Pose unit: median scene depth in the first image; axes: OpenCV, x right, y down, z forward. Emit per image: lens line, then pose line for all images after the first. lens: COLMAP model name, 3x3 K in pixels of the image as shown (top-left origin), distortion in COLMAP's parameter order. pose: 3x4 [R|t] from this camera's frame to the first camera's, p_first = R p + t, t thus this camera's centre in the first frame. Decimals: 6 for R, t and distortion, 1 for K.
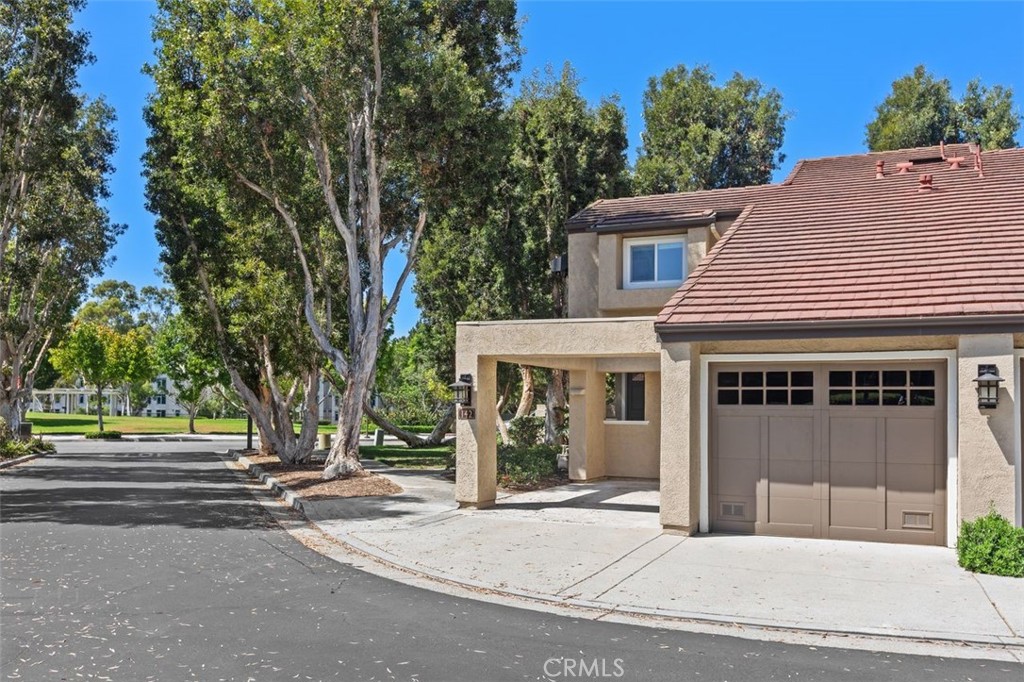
lens RADIAL K [[973.9, 0, 506.4], [0, 973.9, 350.6], [0, 0, 1]] dist [0.008352, 0.000000]
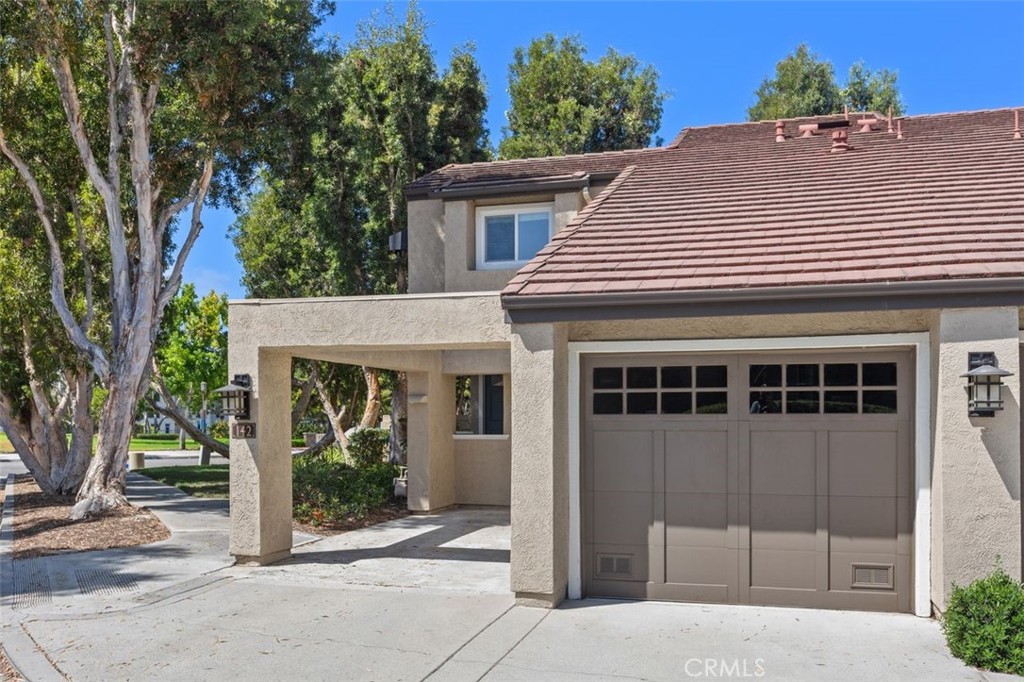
lens RADIAL K [[973.9, 0, 513.0], [0, 973.9, 344.3], [0, 0, 1]] dist [0.008352, 0.000000]
pose [[0.991010, 0.000061, 0.133789, 0.050344], [0.002099, 0.999870, -0.016009, 0.012302], [-0.133772, 0.016146, 0.990881, 0.238567]]
